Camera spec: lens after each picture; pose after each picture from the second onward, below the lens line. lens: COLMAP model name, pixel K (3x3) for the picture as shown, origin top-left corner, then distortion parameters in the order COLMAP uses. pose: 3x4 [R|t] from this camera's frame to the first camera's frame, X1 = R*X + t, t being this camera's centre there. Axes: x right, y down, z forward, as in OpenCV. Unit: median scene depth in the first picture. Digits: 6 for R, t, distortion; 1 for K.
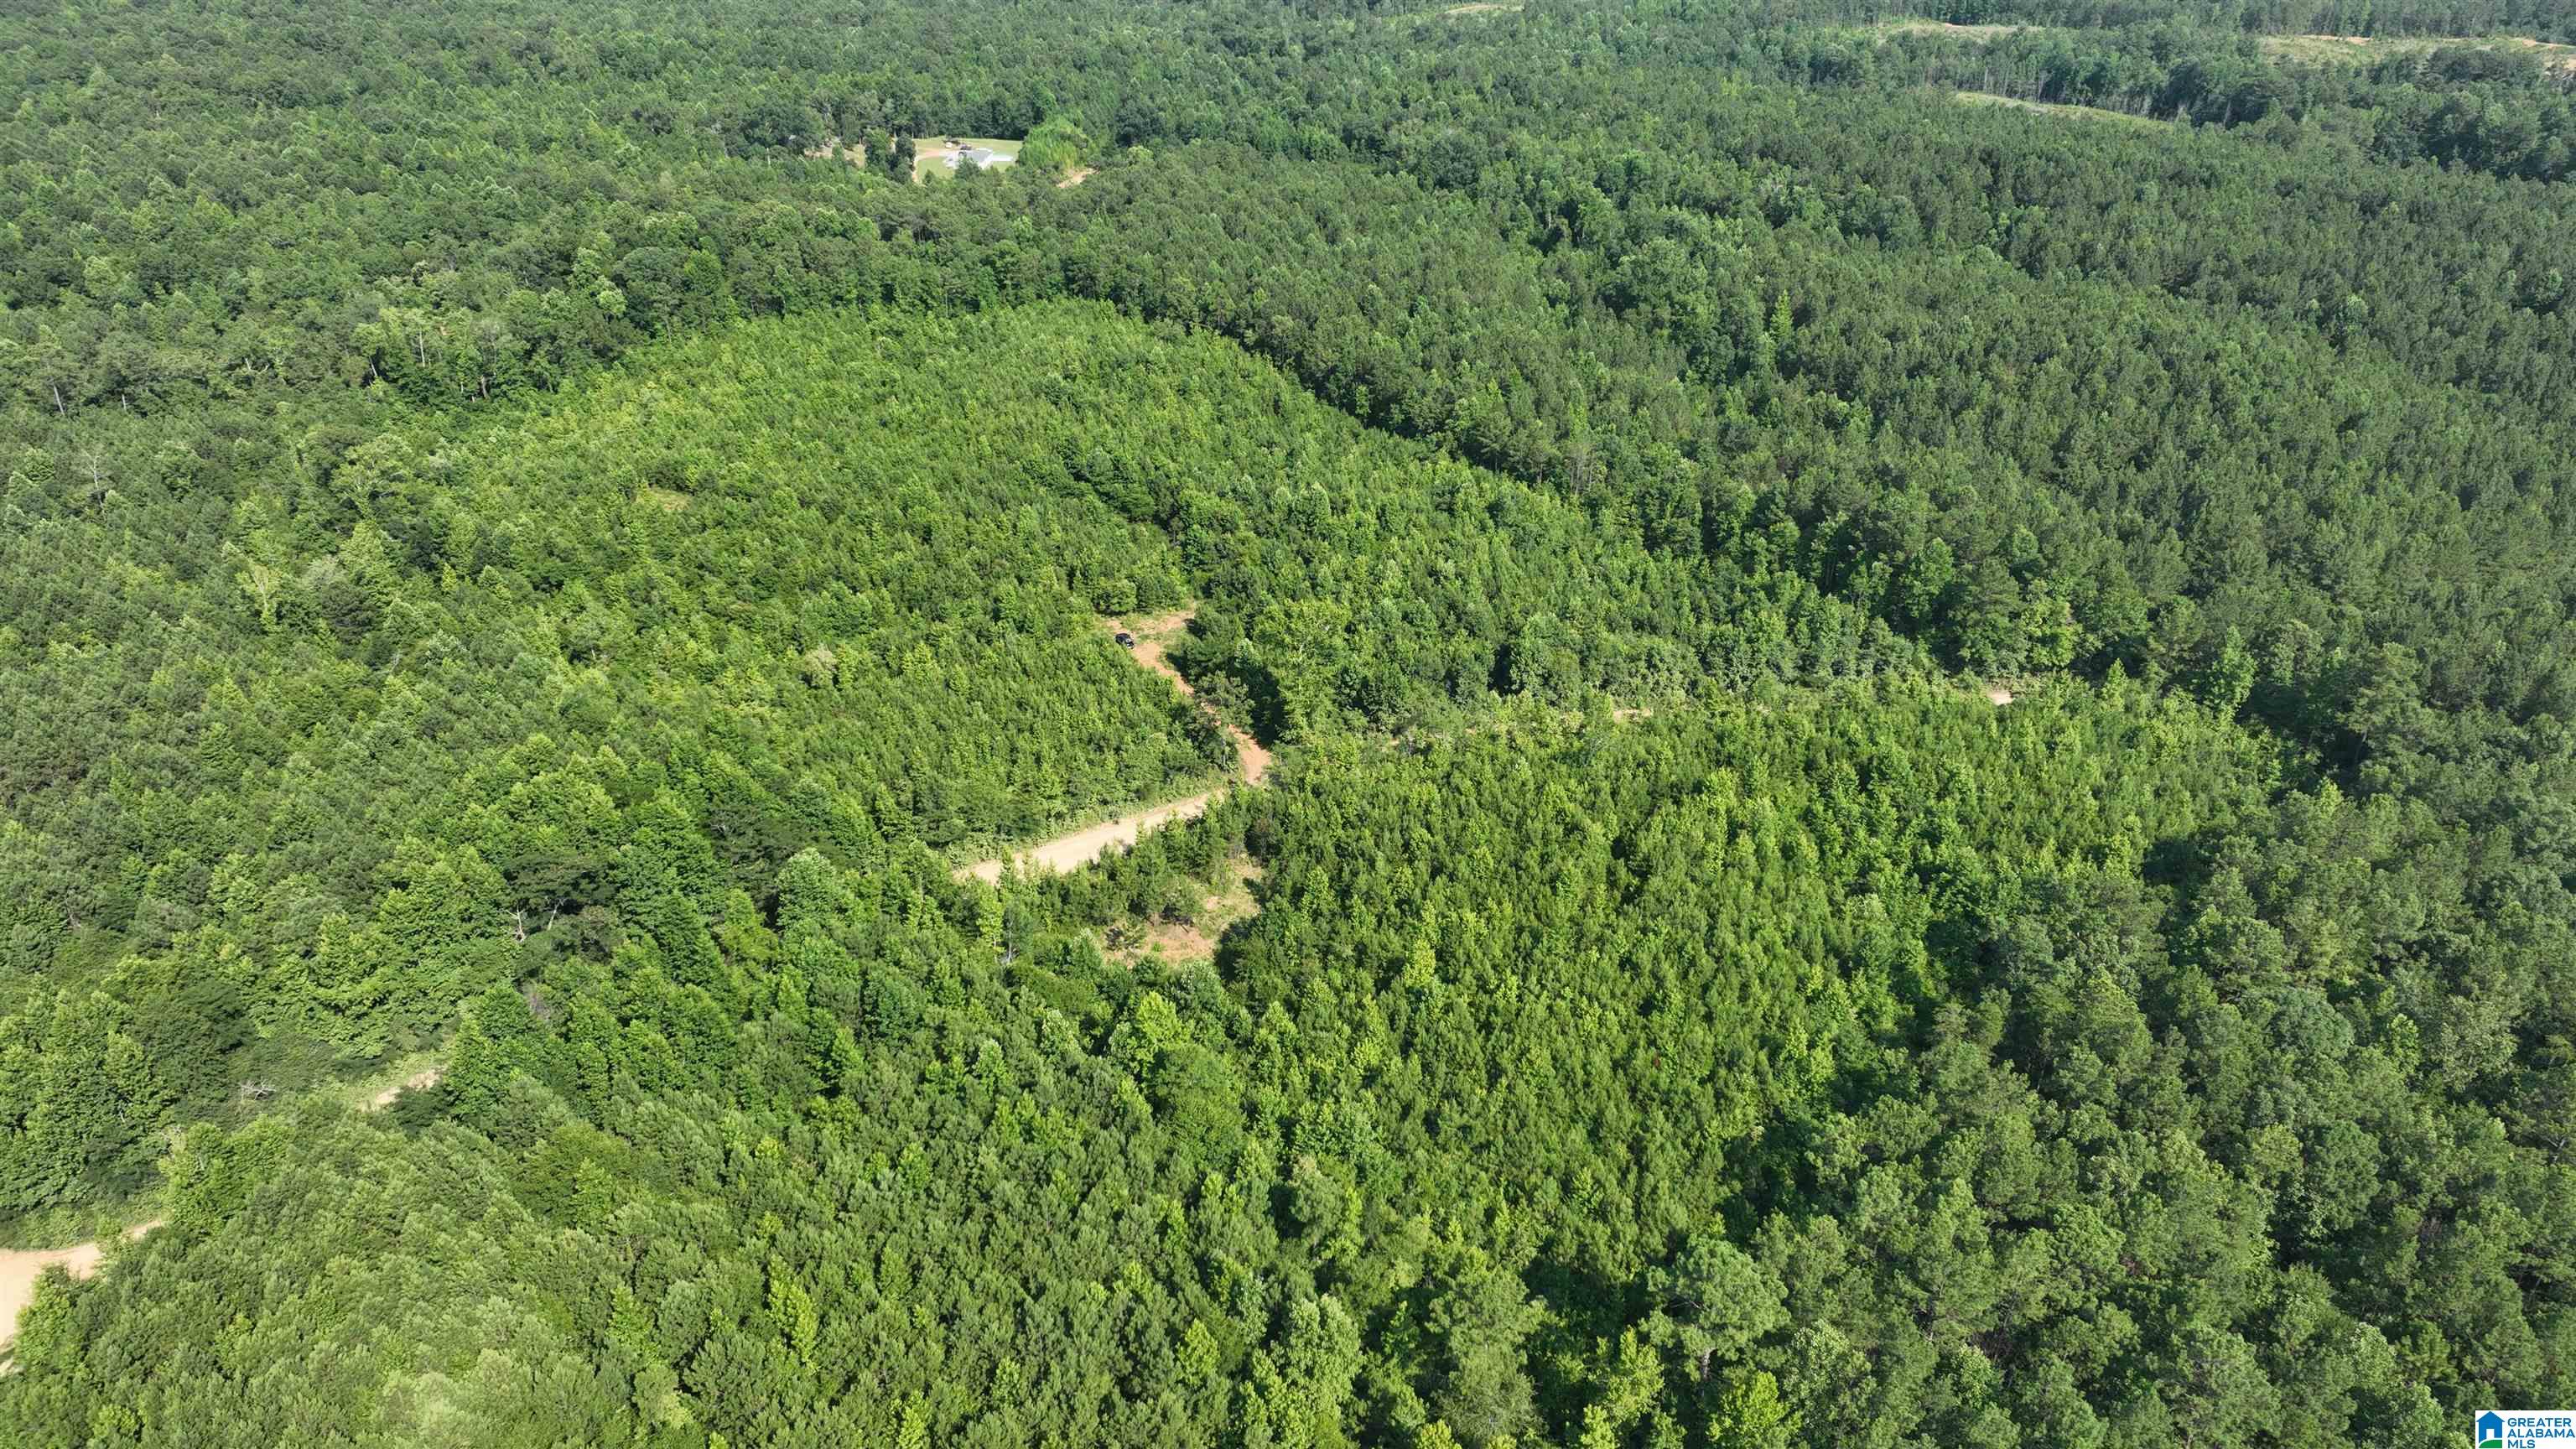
lens RADIAL K [[1797.5, 0, 1287.8], [0, 1797.5, 725.3], [0, 0, 1]] dist [-0.002294, 0.020220]
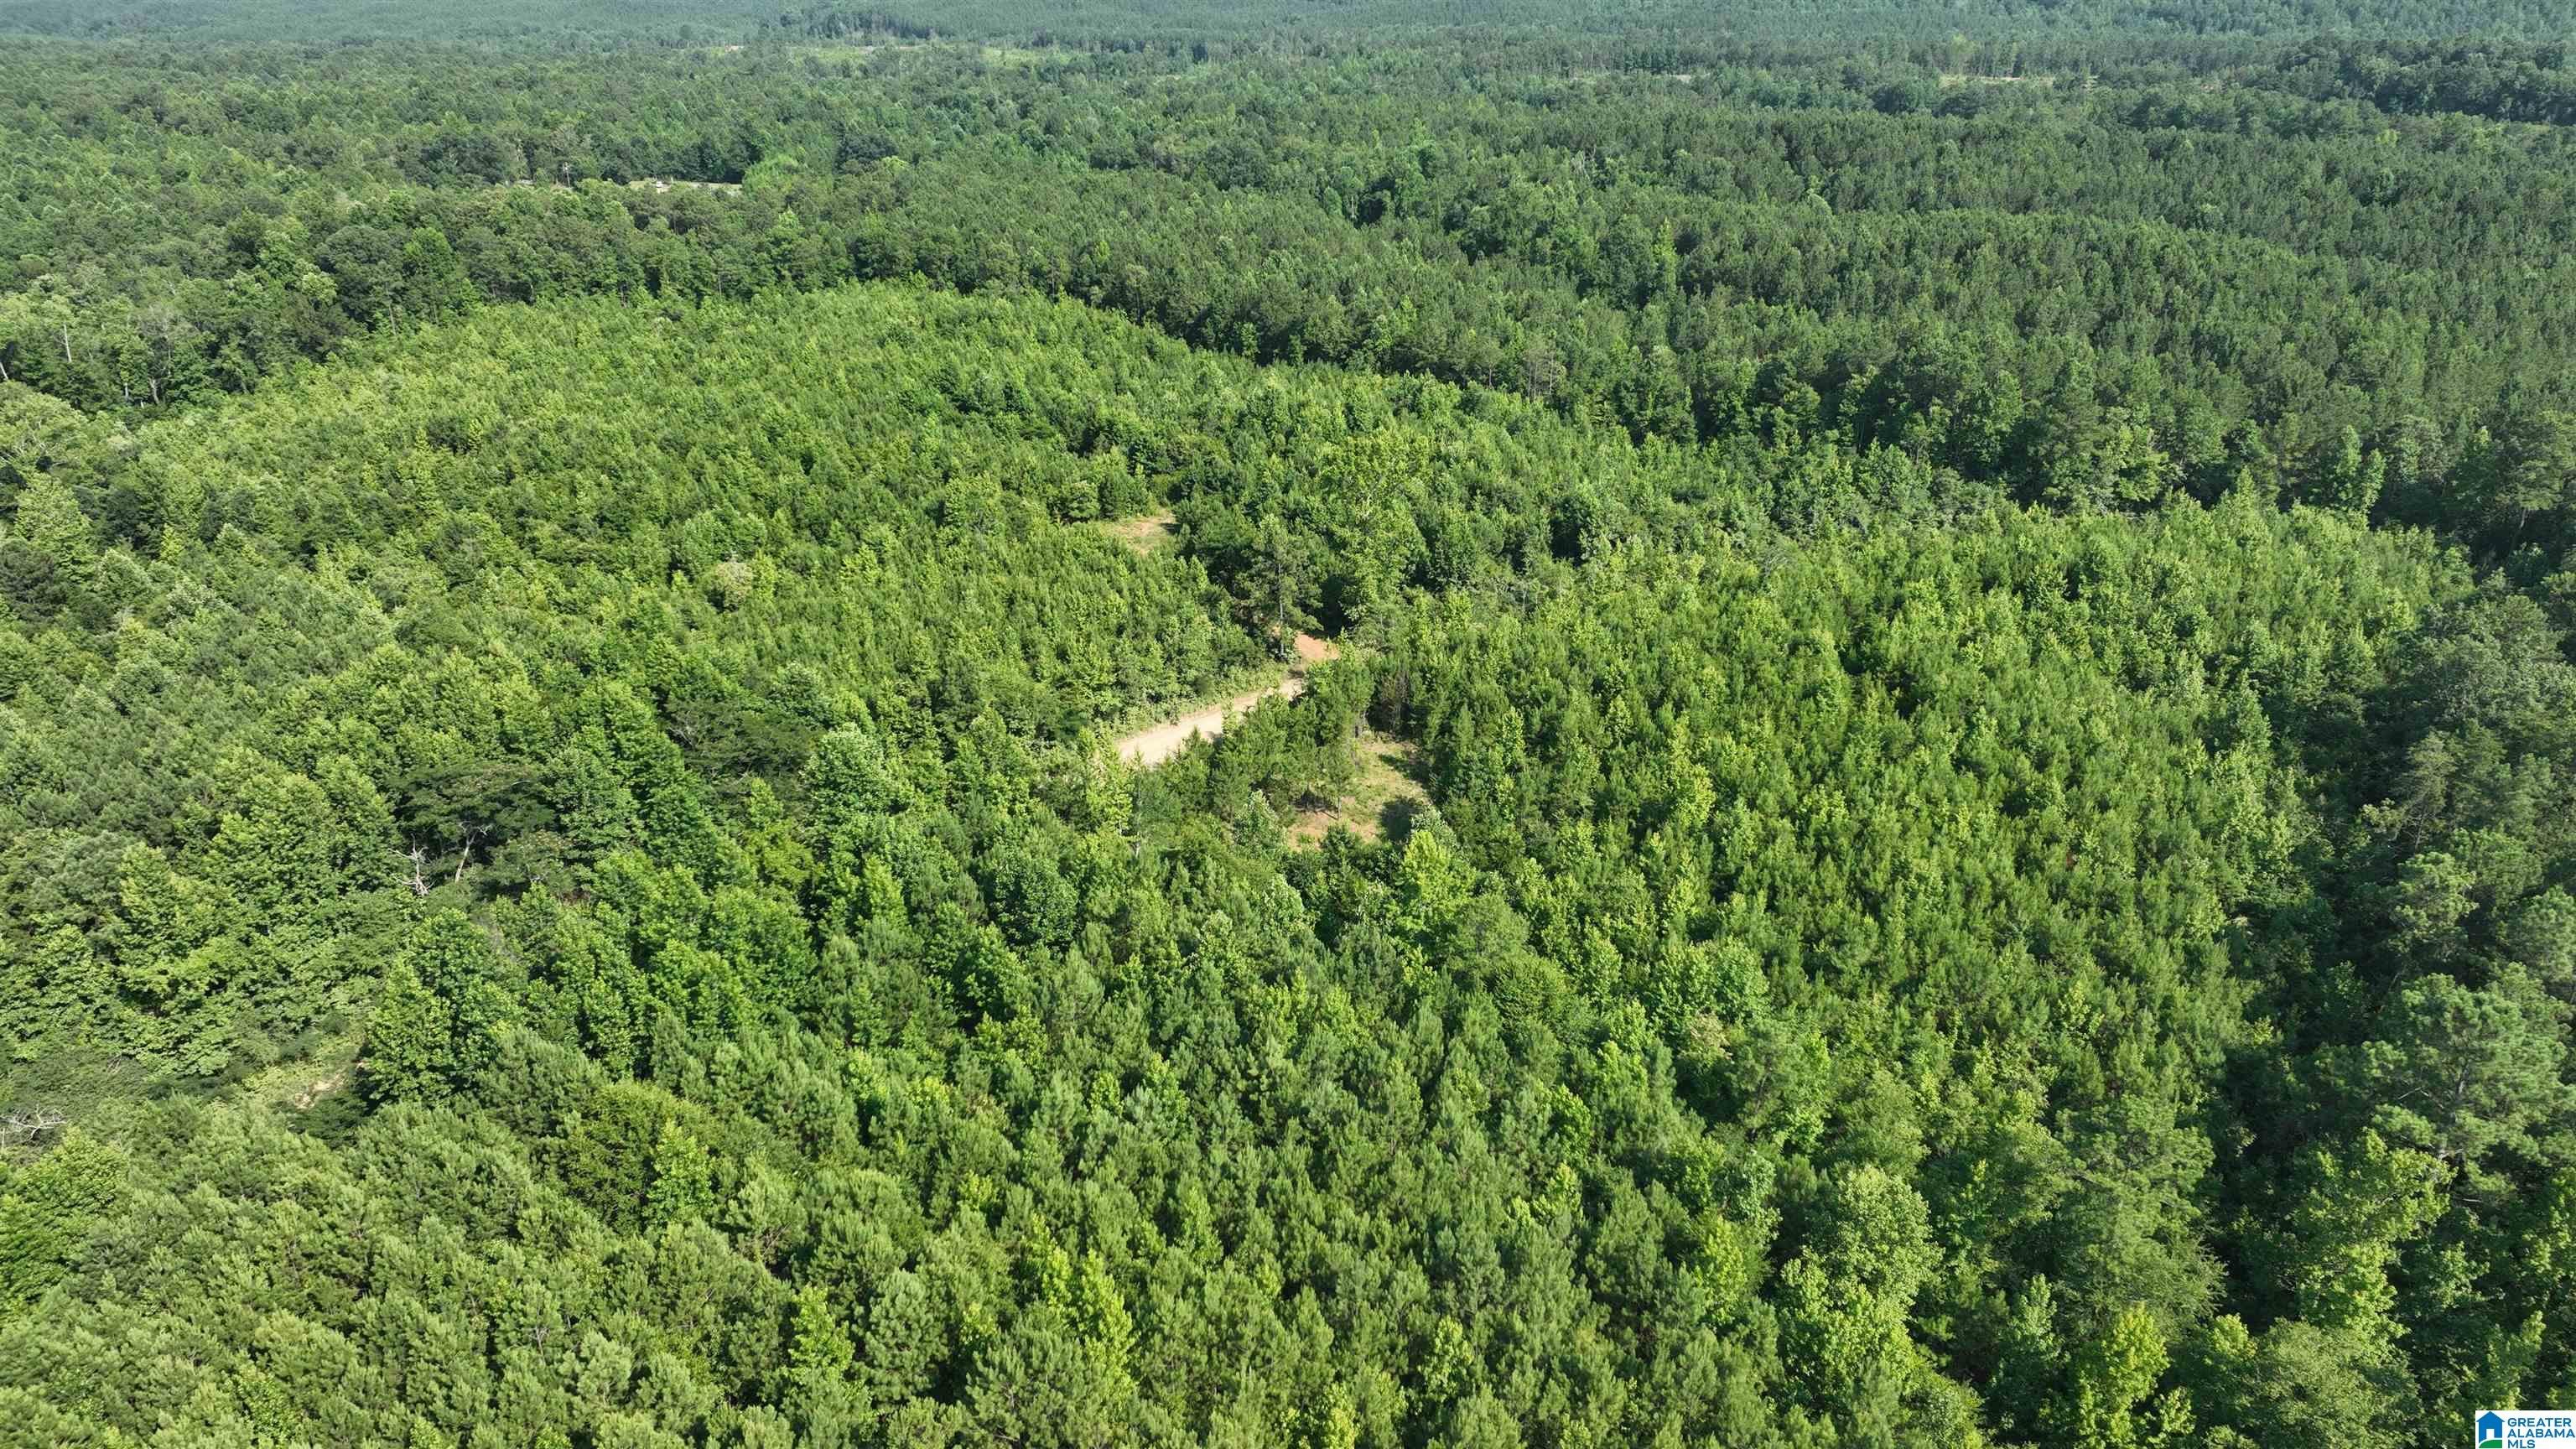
lens RADIAL K [[1797.5, 0, 1283.5], [0, 1797.5, 730.6], [0, 0, 1]] dist [-0.002294, 0.020220]
pose [[0.980713, -0.083120, 0.176901, -0.141880], [0.095521, 0.993446, -0.062768, 0.084119], [-0.170524, 0.078455, 0.982225, 0.174573]]
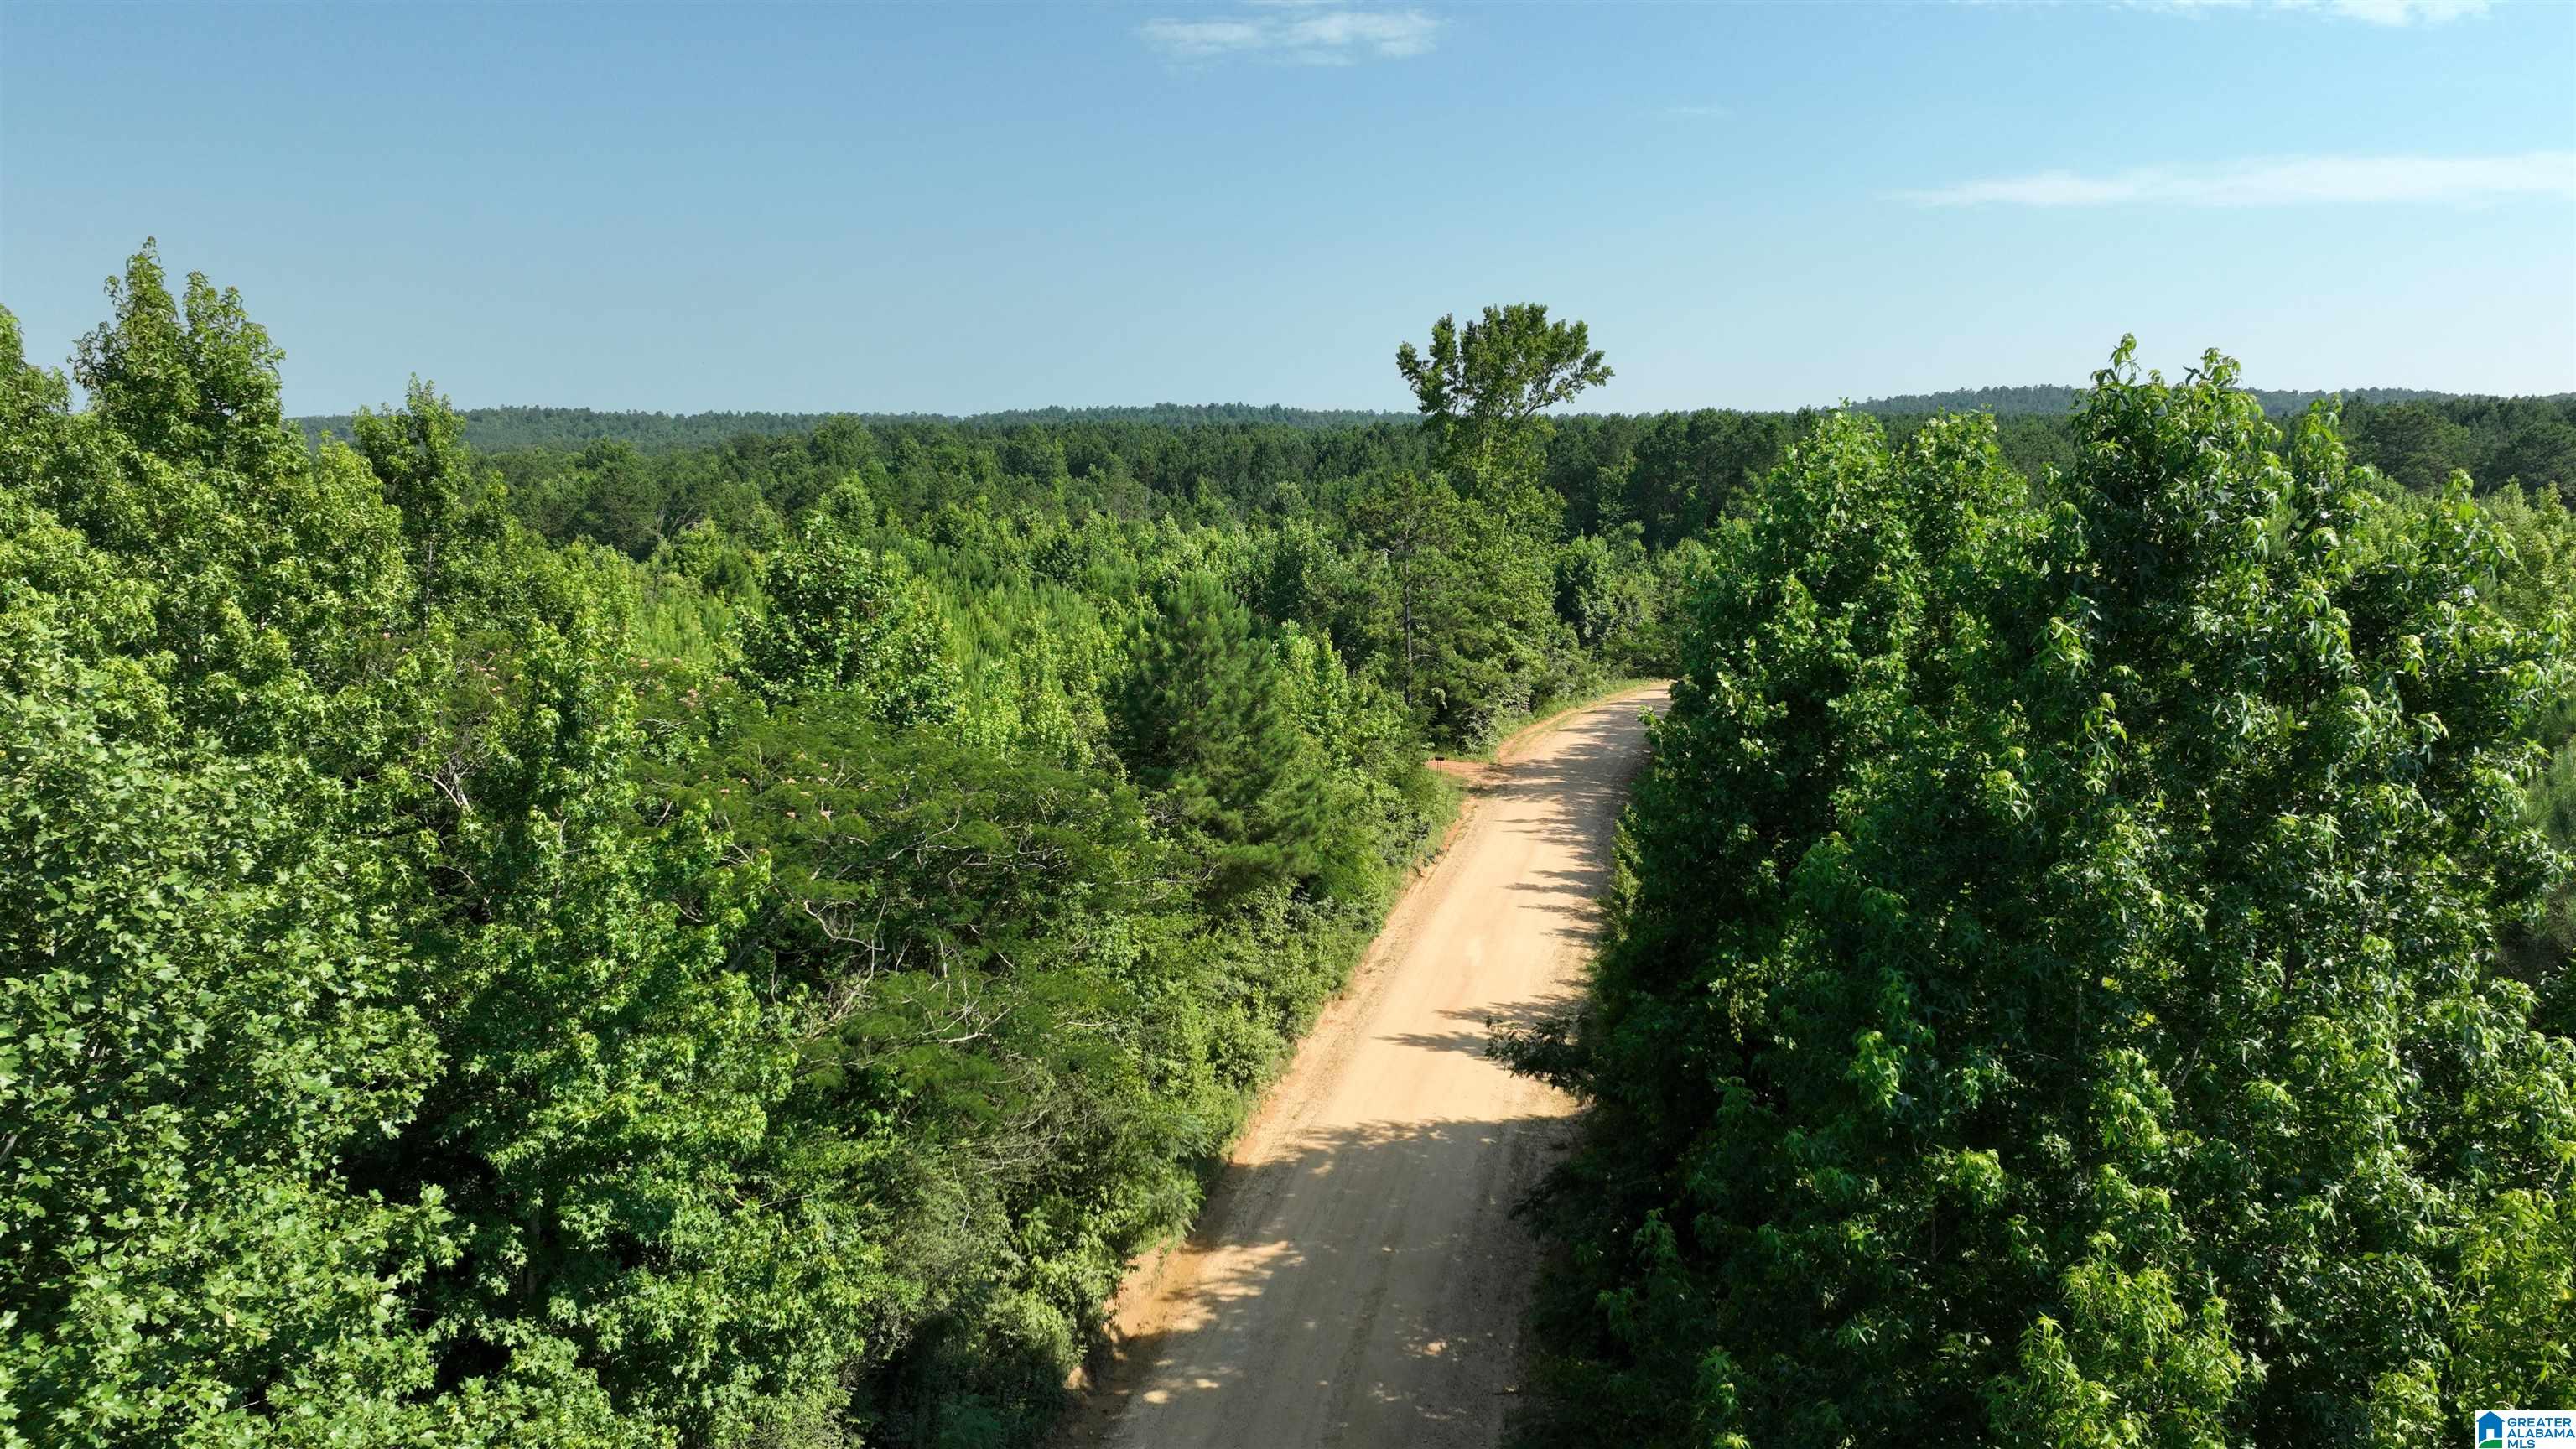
lens RADIAL K [[1797.5, 0, 1299.4], [0, 1797.5, 732.3], [0, 0, 1]] dist [-0.002294, 0.020220]
pose [[0.717915, -0.107638, 0.687759, -0.243892], [0.318207, 0.929456, -0.186695, 0.063841], [-0.619146, 0.352881, 0.701522, 0.597997]]
